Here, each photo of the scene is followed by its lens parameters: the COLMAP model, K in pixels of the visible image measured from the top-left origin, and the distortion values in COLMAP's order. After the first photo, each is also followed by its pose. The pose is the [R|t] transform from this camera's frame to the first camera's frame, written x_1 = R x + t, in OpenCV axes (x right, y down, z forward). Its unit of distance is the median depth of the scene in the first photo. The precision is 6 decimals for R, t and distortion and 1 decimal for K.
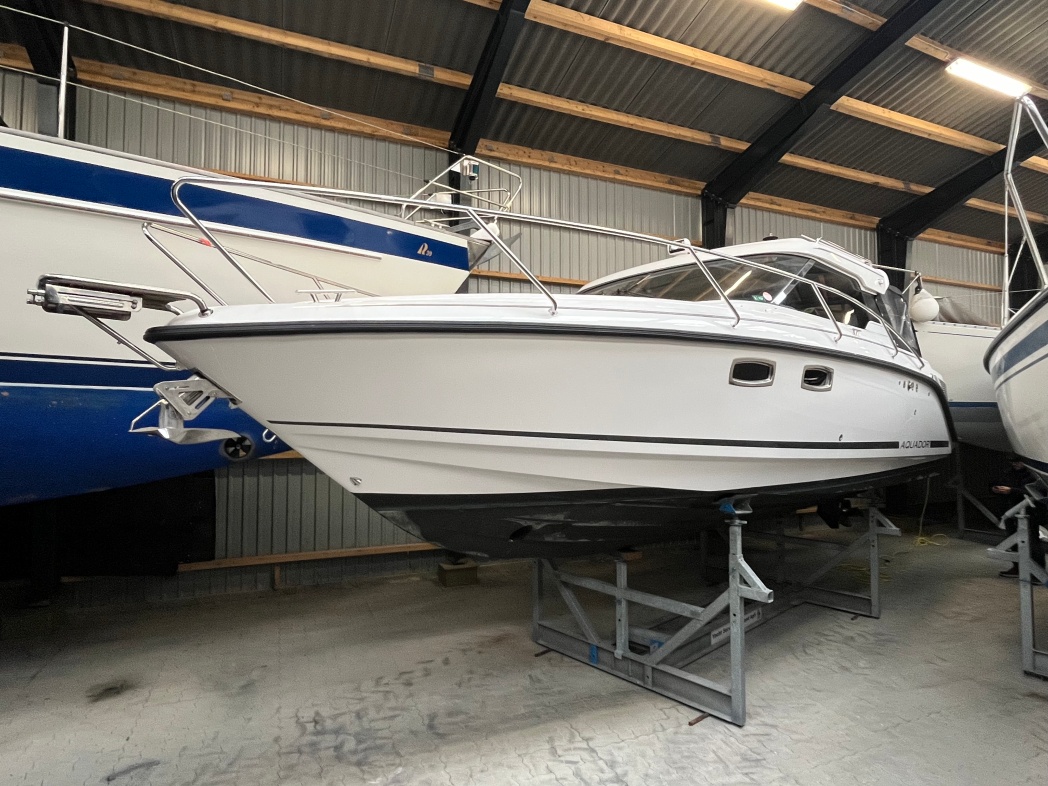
lens RADIAL K [[564.6, 0, 522.0], [0, 564.6, 393.0], [0, 0, 1]] dist [-0.000882, -0.000725]
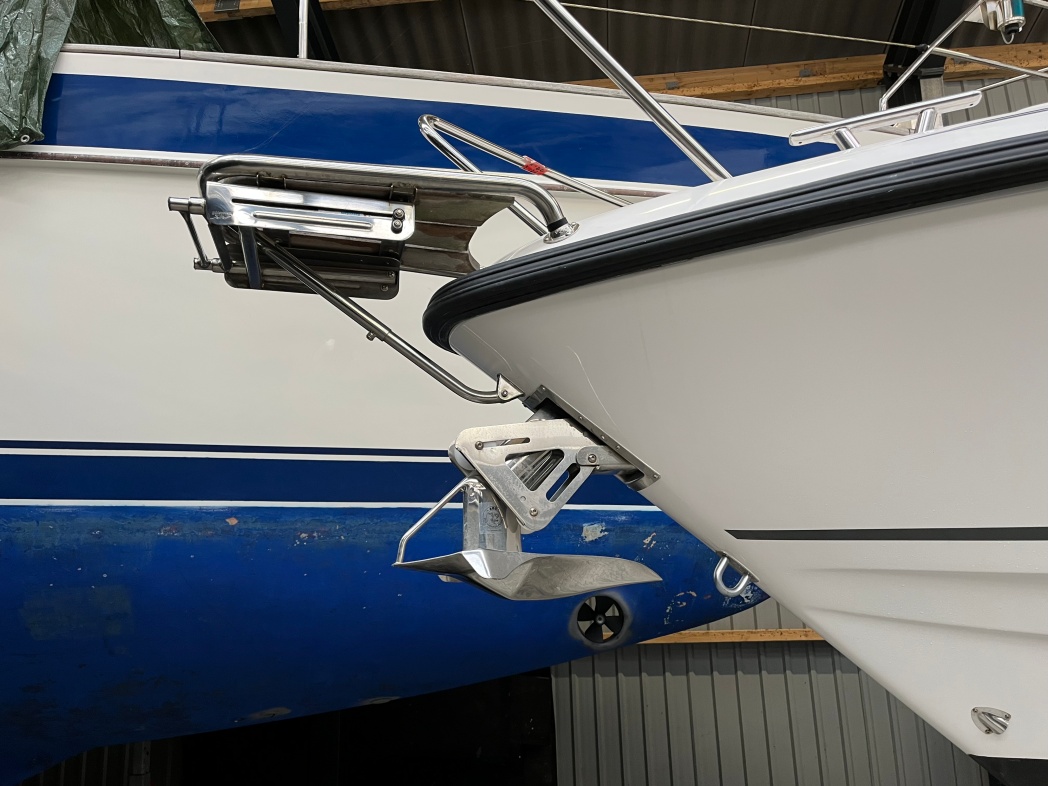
lens RADIAL K [[793.6, 0, 528.4], [0, 793.6, 413.6], [0, 0, 1]] dist [0.006169, -0.002351]
pose [[0.877761, -0.127117, -0.461927, -0.335982], [0.048410, 0.982757, -0.178454, 0.061159], [0.476647, 0.134278, 0.868779, 0.527128]]
